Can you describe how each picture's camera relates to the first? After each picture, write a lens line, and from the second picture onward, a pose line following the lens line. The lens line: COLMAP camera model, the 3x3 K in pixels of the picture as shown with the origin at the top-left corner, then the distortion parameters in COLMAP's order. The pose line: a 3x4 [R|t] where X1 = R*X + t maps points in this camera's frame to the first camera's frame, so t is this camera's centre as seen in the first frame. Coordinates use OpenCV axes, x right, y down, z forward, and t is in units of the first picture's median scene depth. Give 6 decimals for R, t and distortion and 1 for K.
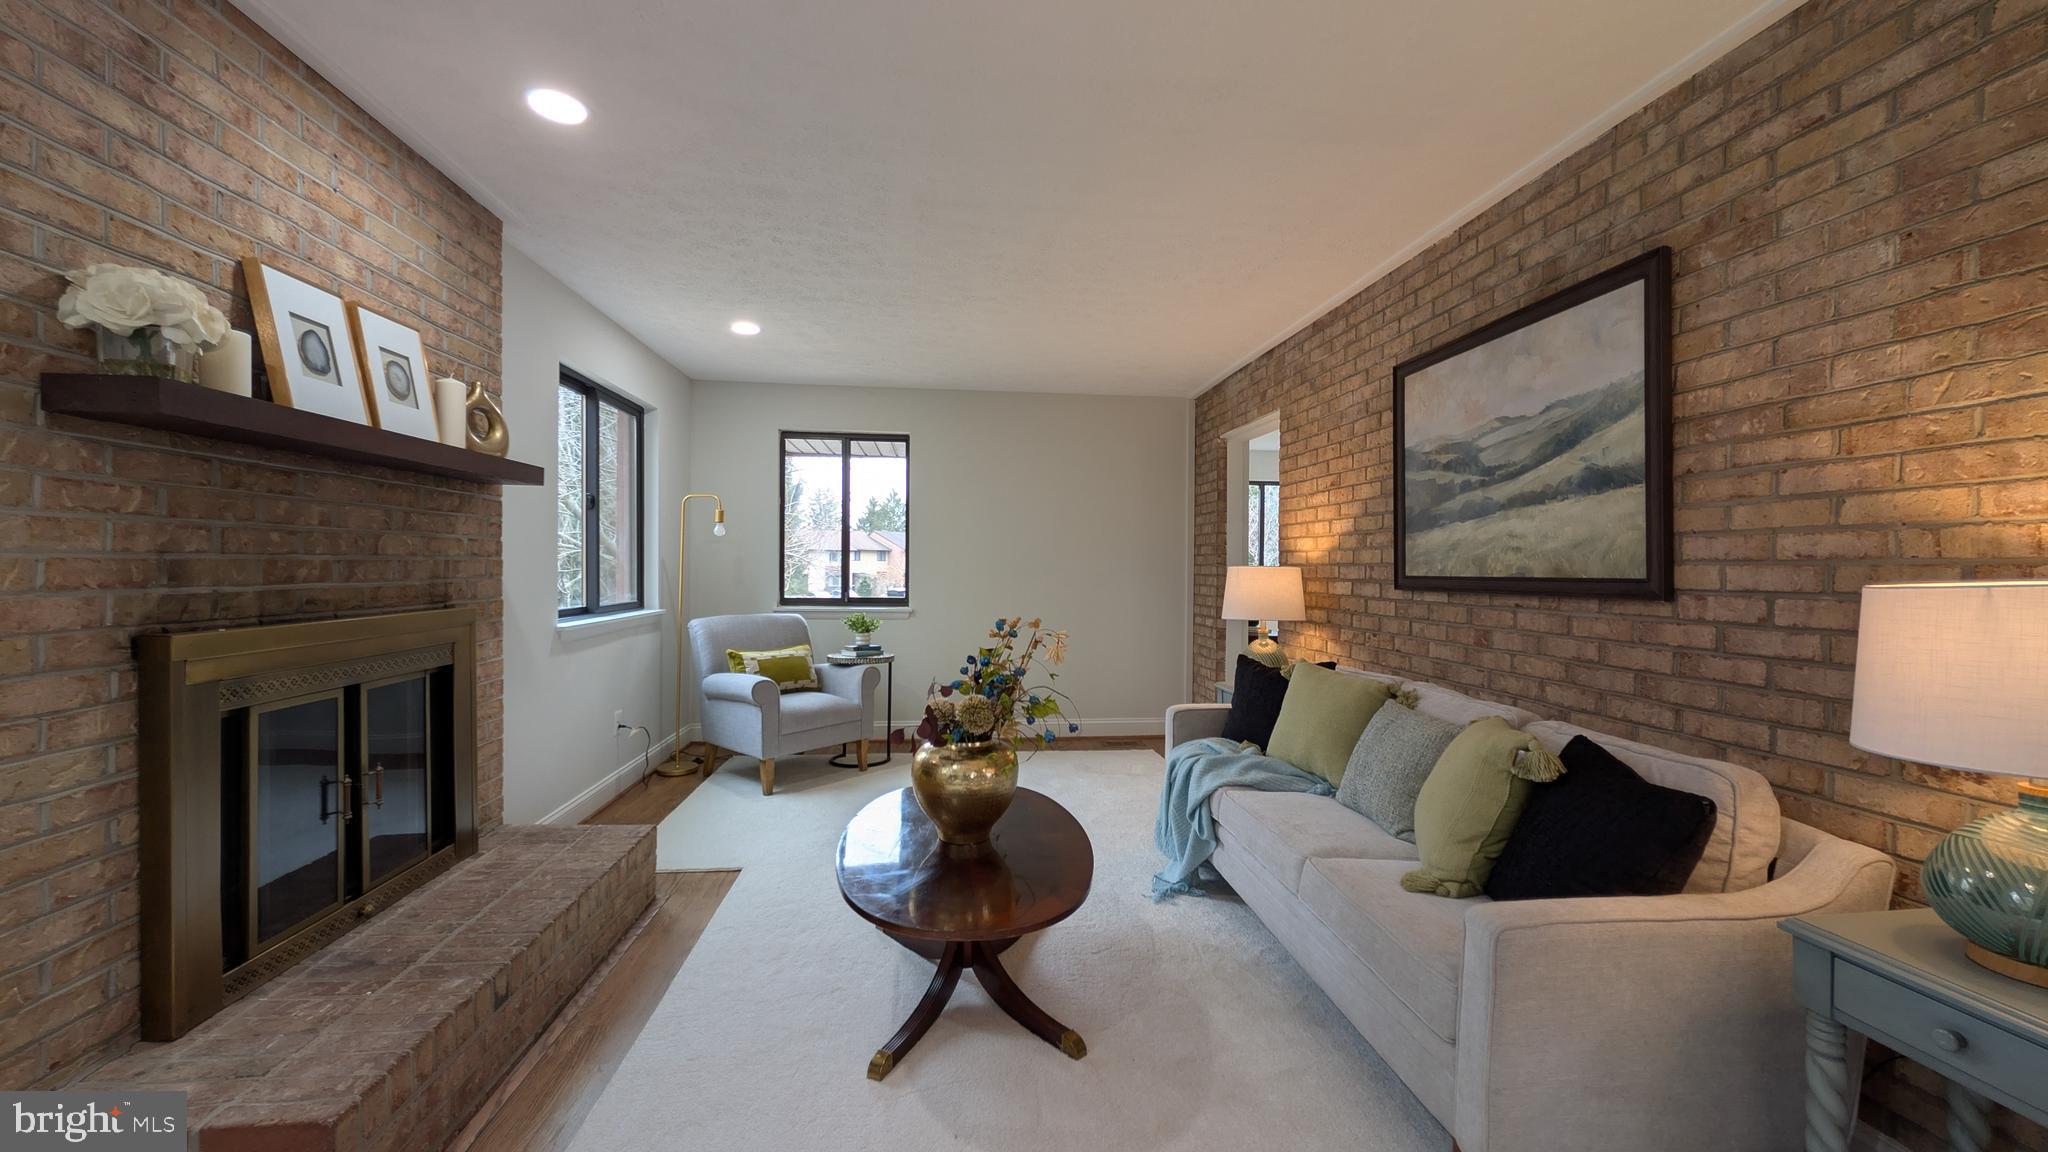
lens RADIAL K [[770.4, 0, 1024.0], [0, 770.4, 576.0], [0, 0, 1]] dist [0.002300, 0.000438]
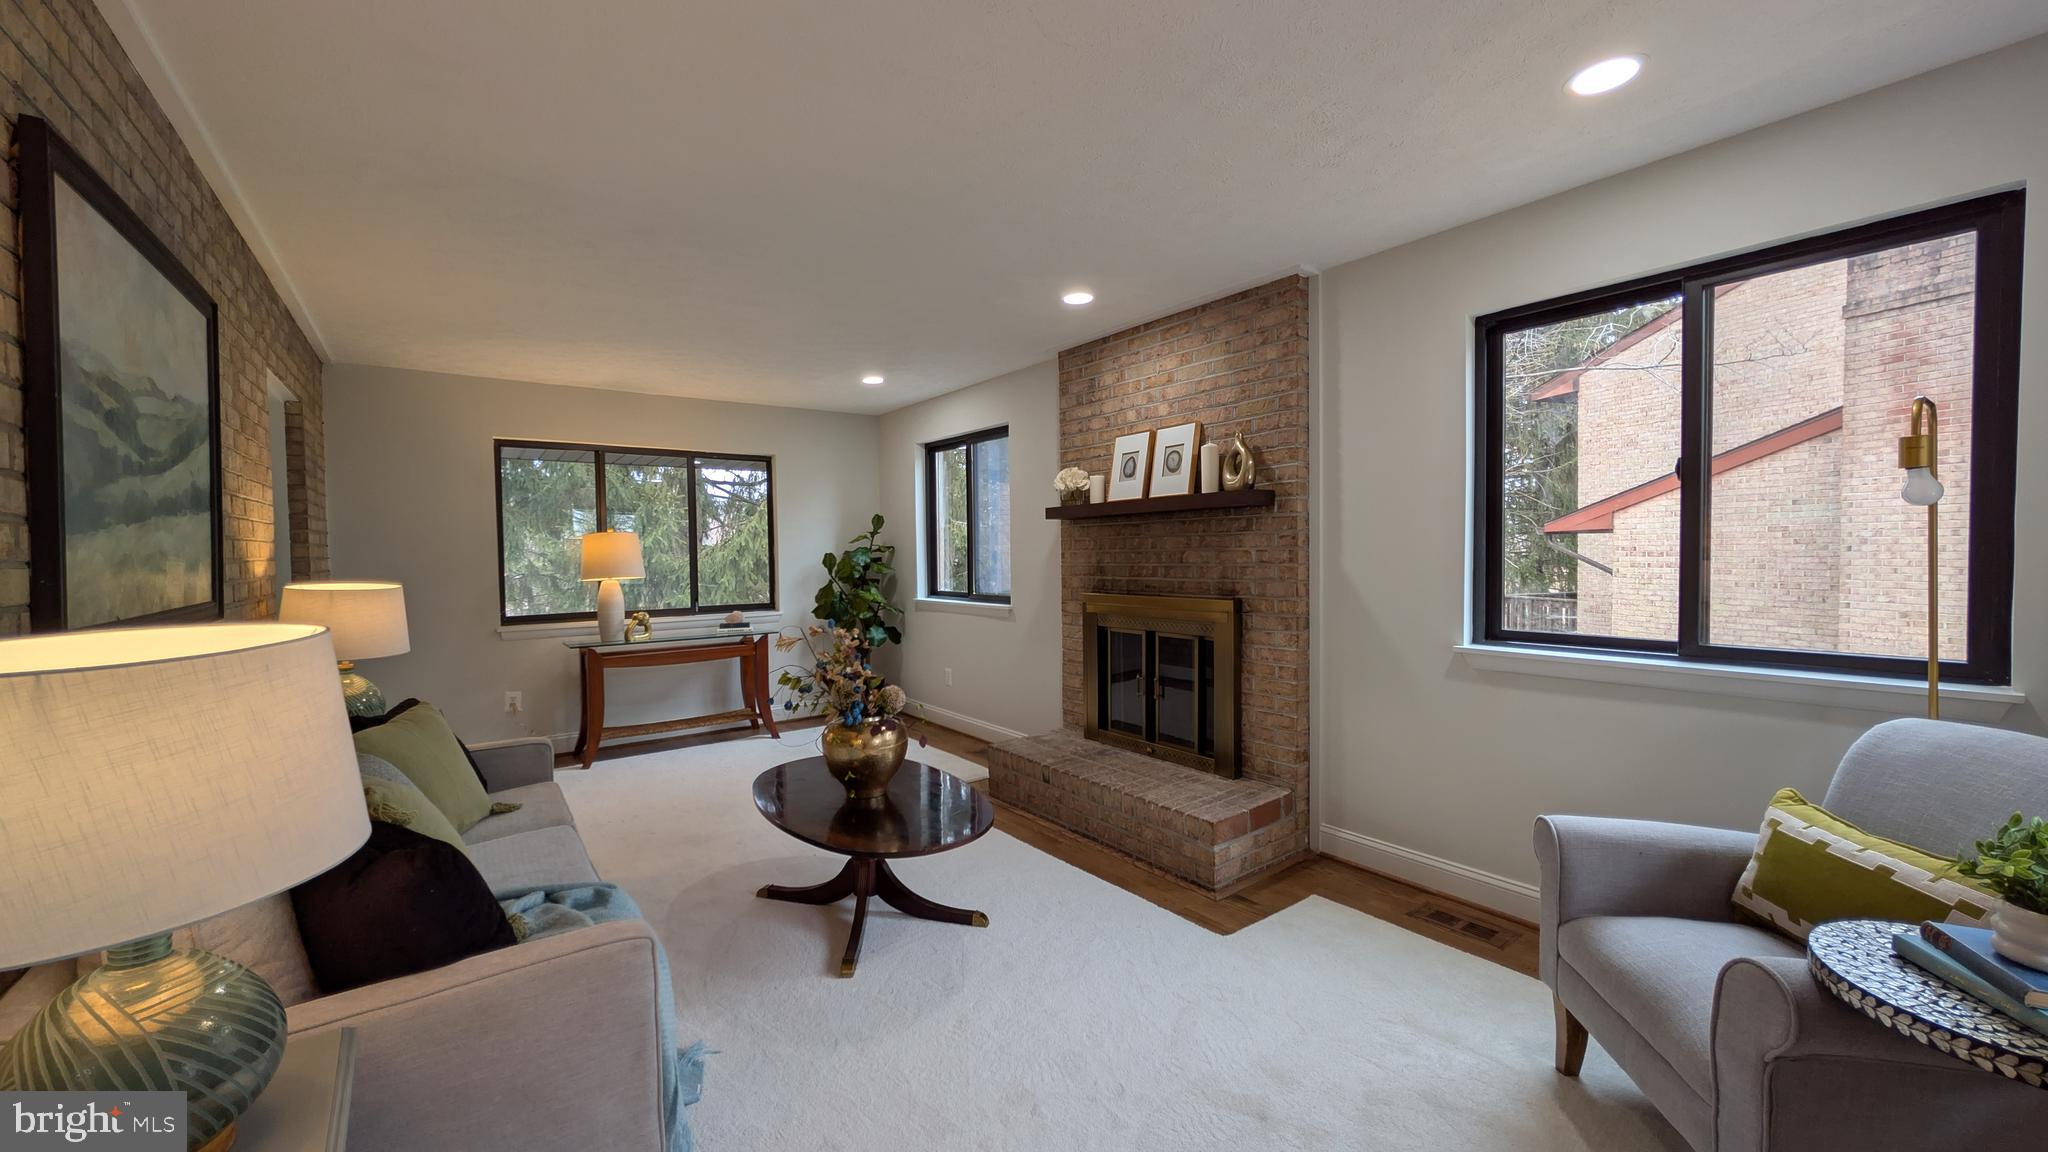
lens RADIAL K [[770.4, 0, 1024.0], [0, 770.4, 576.0], [0, 0, 1]] dist [0.002300, 0.000438]
pose [[-0.862420, 0.020554, -0.505776, 0.364325], [-0.000047, 0.999172, 0.040685, -0.072714], [0.506193, 0.035112, -0.861705, 2.448716]]
